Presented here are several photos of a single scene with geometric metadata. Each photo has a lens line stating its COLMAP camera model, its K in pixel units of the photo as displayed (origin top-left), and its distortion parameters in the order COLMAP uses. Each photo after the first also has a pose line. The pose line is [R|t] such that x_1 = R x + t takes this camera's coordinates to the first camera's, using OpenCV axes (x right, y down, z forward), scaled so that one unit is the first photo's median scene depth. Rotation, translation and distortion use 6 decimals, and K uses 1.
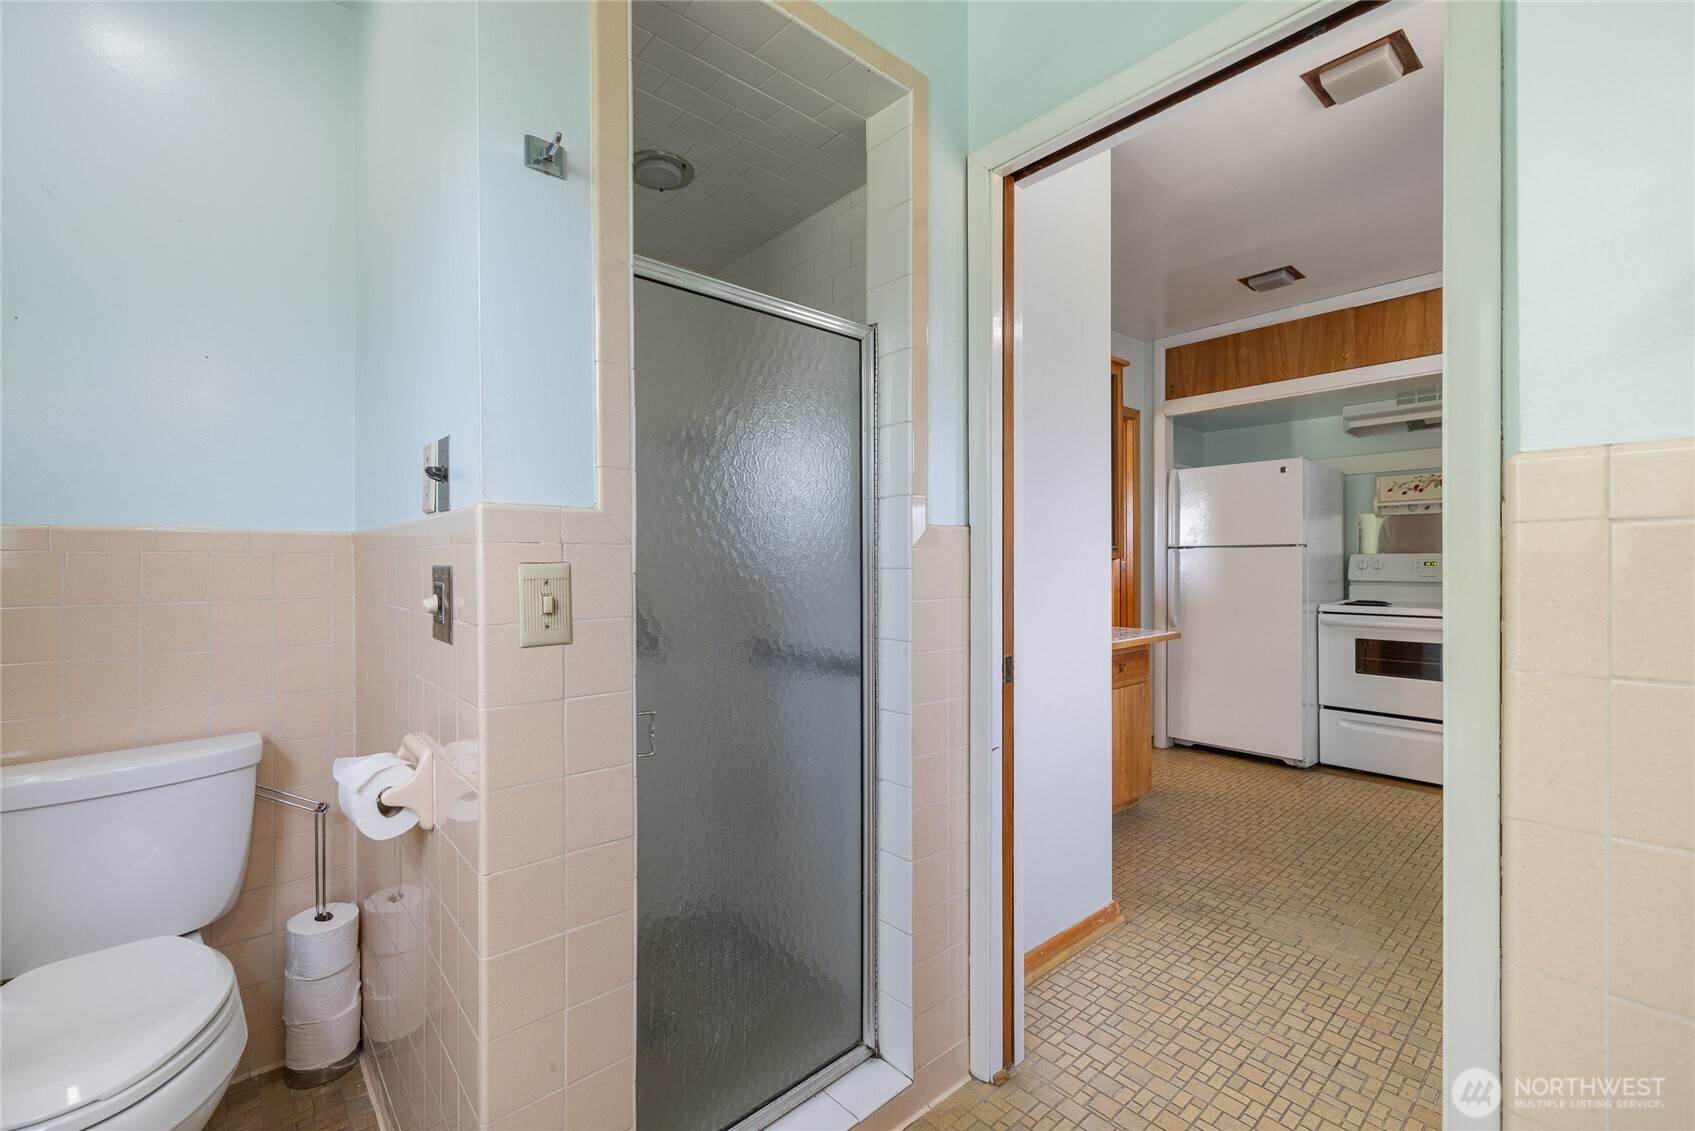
lens RADIAL K [[715.5, 0, 838.4], [0, 715.5, 571.1], [0, 0, 1]] dist [0.001809, 0.000112]
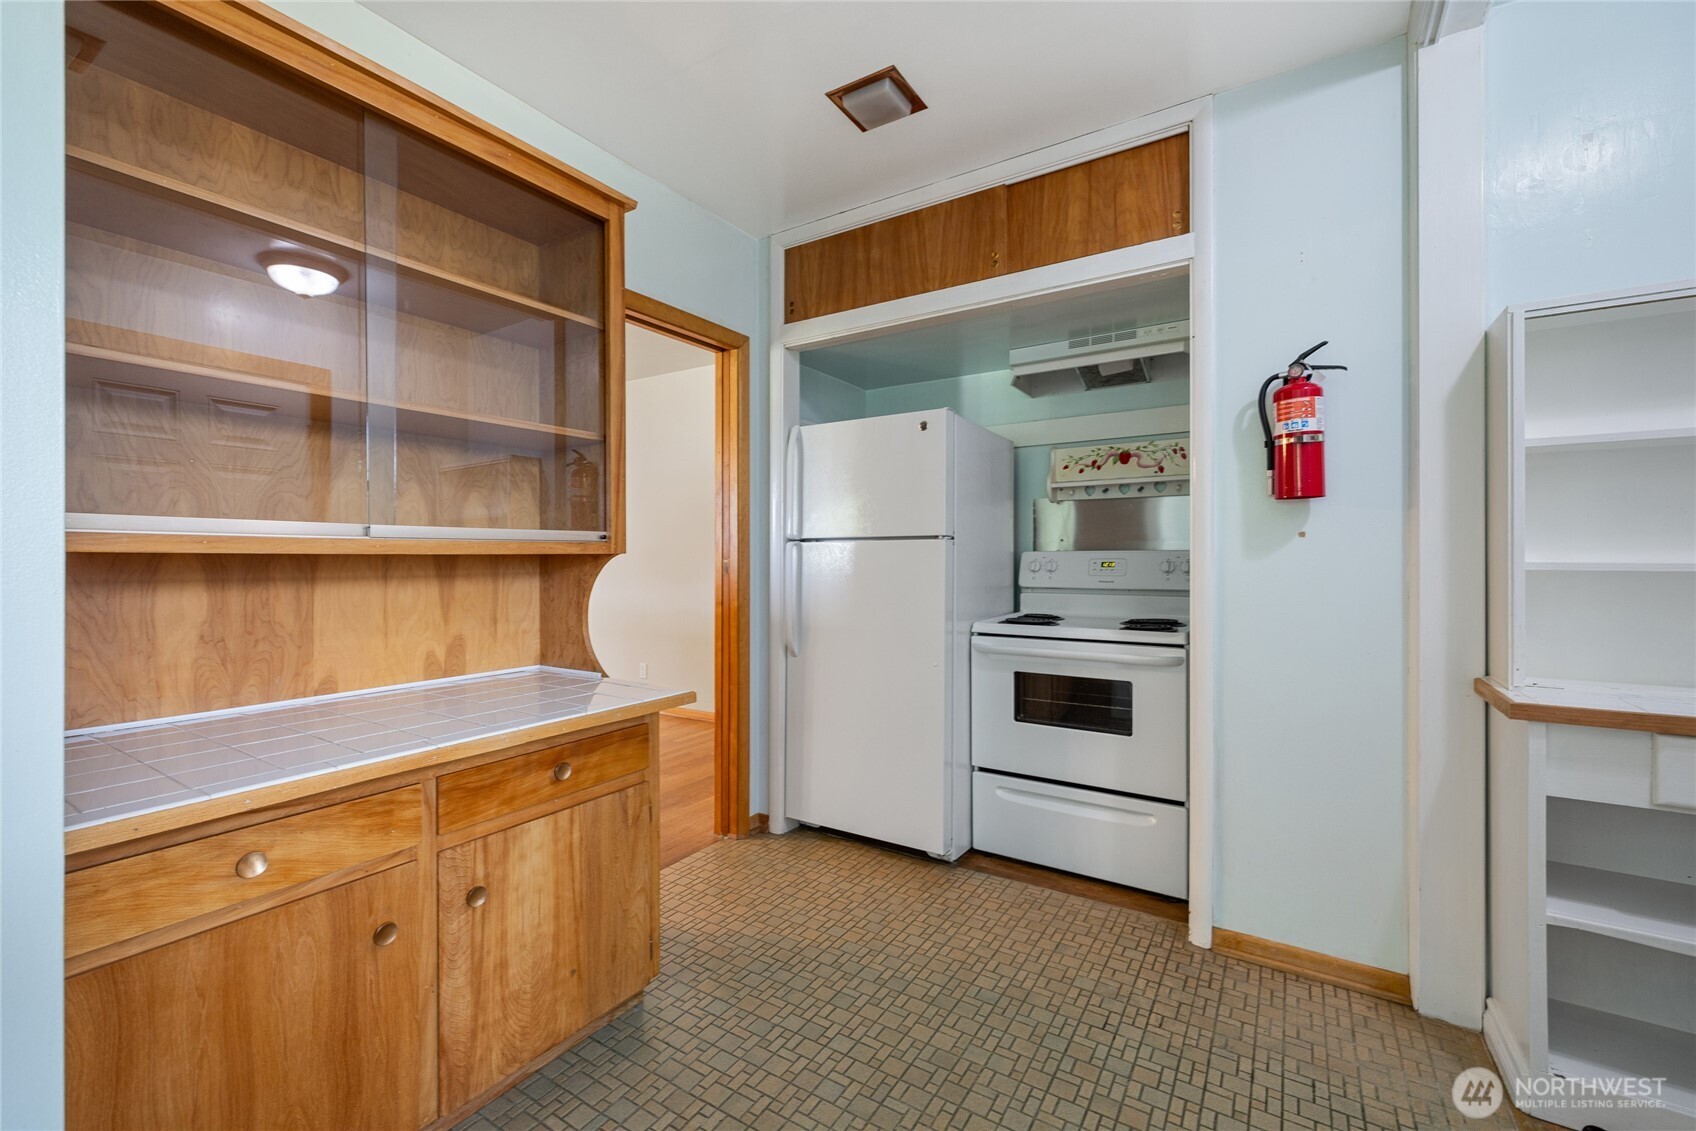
lens RADIAL K [[730.7, 0, 837.2], [0, 730.7, 565.4], [0, 0, 1]] dist [0.001031, 0.000711]
pose [[0.958183, 0.003292, 0.286138, 0.343371], [-0.002394, 0.999991, -0.003487, -0.006710], [-0.286147, 0.002656, 0.958182, 0.356945]]
